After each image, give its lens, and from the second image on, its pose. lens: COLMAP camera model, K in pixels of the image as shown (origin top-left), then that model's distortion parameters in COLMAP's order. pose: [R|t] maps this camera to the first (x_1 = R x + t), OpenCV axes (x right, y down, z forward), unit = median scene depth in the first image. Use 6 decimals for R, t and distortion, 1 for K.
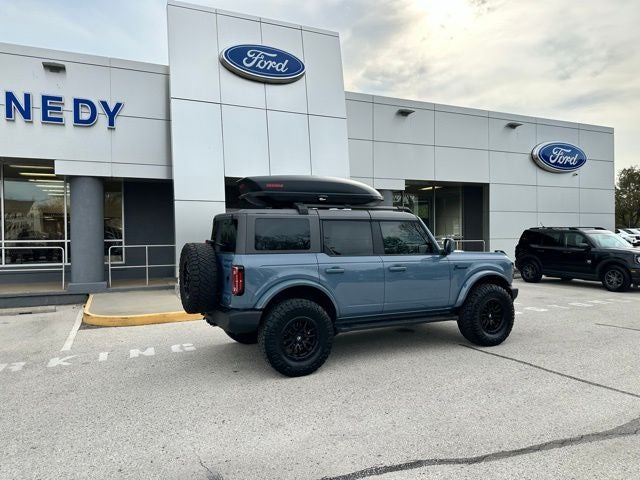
lens RADIAL K [[451.8, 0, 317.9], [0, 451.8, 244.3], [0, 0, 1]] dist [0.044918, -0.061833]
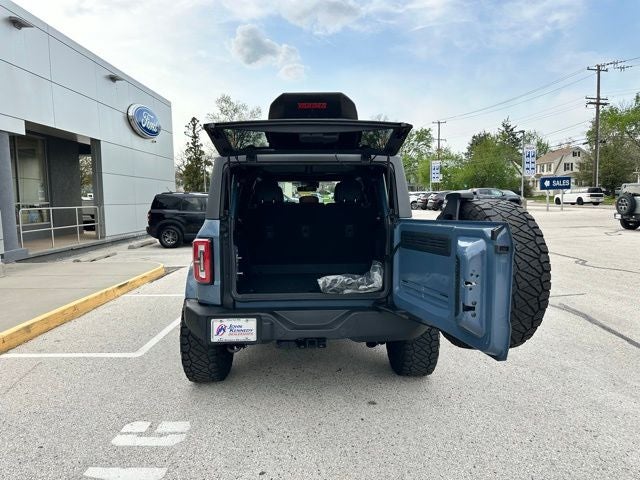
lens RADIAL K [[449.6, 0, 323.6], [0, 449.6, 238.0], [0, 0, 1]] dist [0.043991, -0.056544]
pose [[0.407479, -0.073631, 0.910241, -0.612852], [0.023983, 0.997263, 0.069935, 0.003266], [-0.912900, -0.006667, 0.408130, 0.640375]]
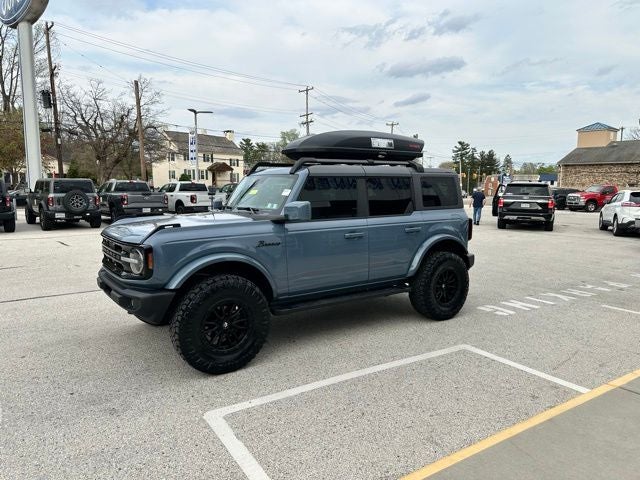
lens RADIAL K [[449.2, 0, 317.6], [0, 449.2, 243.2], [0, 0, 1]] dist [0.056709, -0.073674]
pose [[-0.987993, 0.026147, -0.152273, 0.208014], [0.004961, 0.990437, 0.137877, -0.043132], [0.154422, 0.135466, -0.978674, 1.807317]]
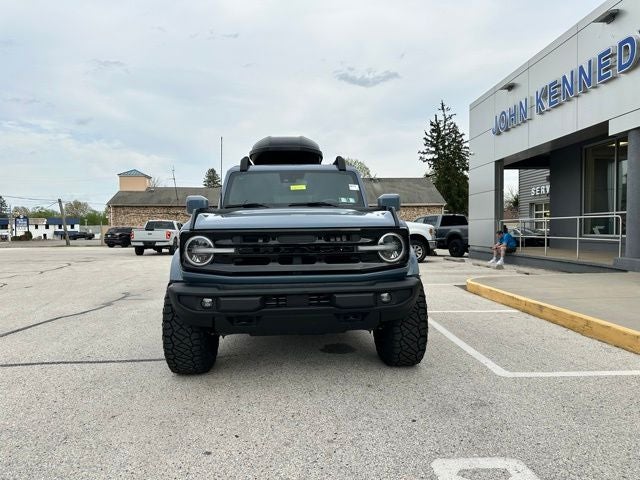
lens RADIAL K [[450.1, 0, 320.9], [0, 450.1, 247.3], [0, 0, 1]] dist [0.059554, -0.066469]
pose [[-0.380072, 0.050477, -0.923579, 0.818405], [0.004014, 0.998590, 0.052924, 0.030418], [0.924948, 0.016408, -0.379738, 1.333935]]
